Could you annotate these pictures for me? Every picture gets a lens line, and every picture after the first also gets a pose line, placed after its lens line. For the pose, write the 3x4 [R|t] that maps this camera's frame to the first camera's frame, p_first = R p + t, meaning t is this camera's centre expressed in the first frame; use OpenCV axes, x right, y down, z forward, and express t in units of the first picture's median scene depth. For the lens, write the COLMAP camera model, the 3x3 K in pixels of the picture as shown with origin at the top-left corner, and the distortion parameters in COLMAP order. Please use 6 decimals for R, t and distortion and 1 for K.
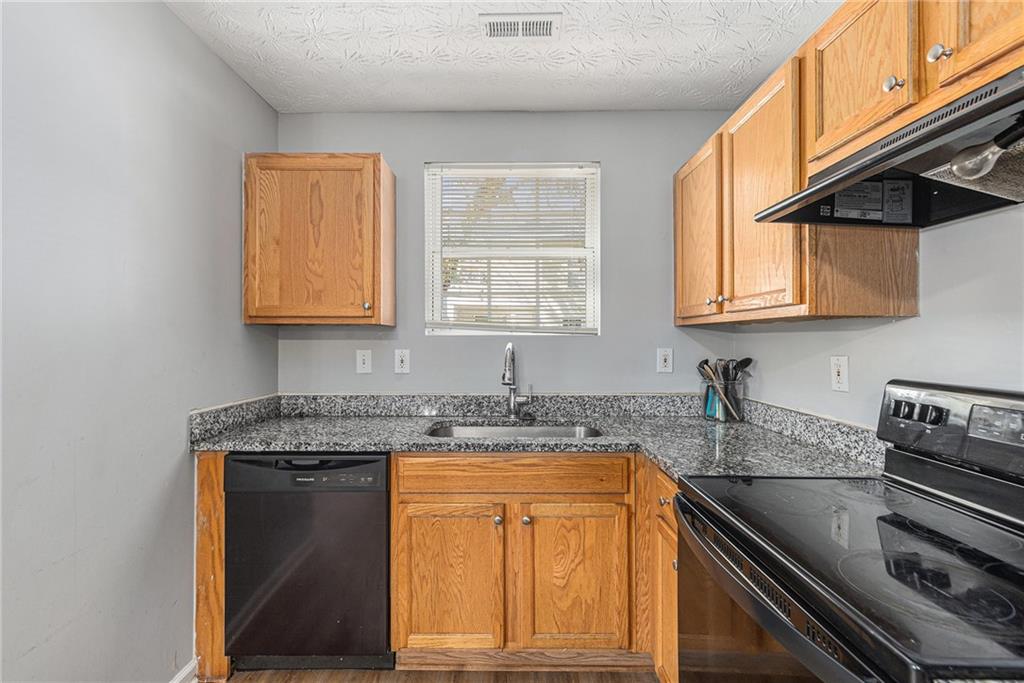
lens RADIAL K [[457.8, 0, 499.7], [0, 457.8, 337.3], [0, 0, 1]] dist [0.007723, -0.000286]
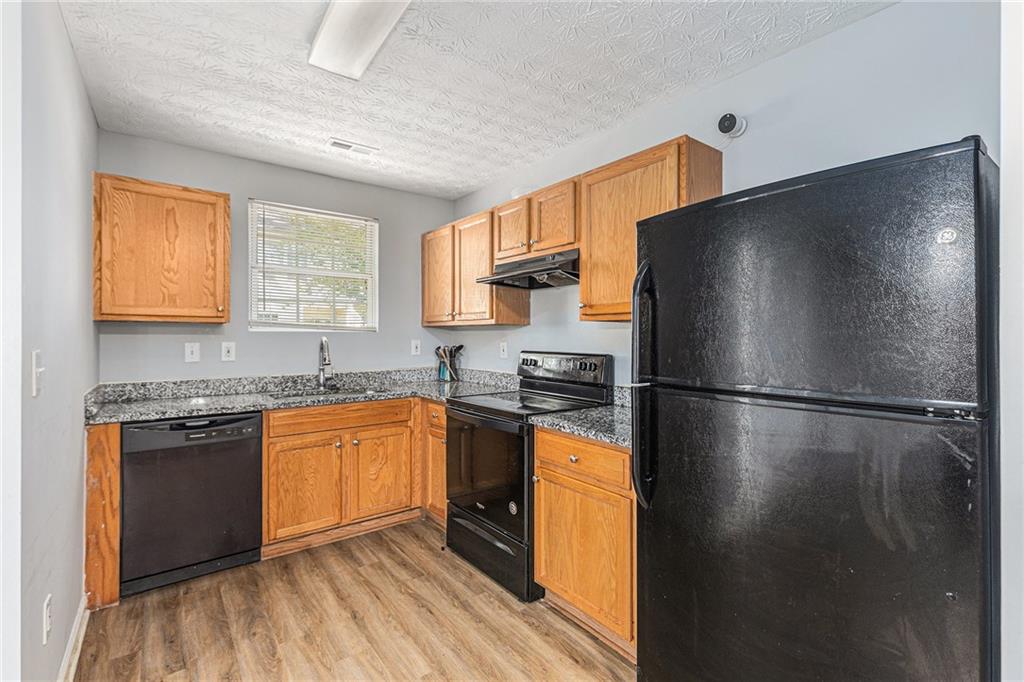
lens RADIAL K [[457.8, 0, 499.7], [0, 457.8, 336.8], [0, 0, 1]] dist [0.007723, -0.000286]
pose [[0.794128, -0.001465, 0.607748, -0.529829], [-0.004041, 0.999962, 0.007691, -0.001596], [-0.607736, -0.008563, 0.794093, -0.631714]]
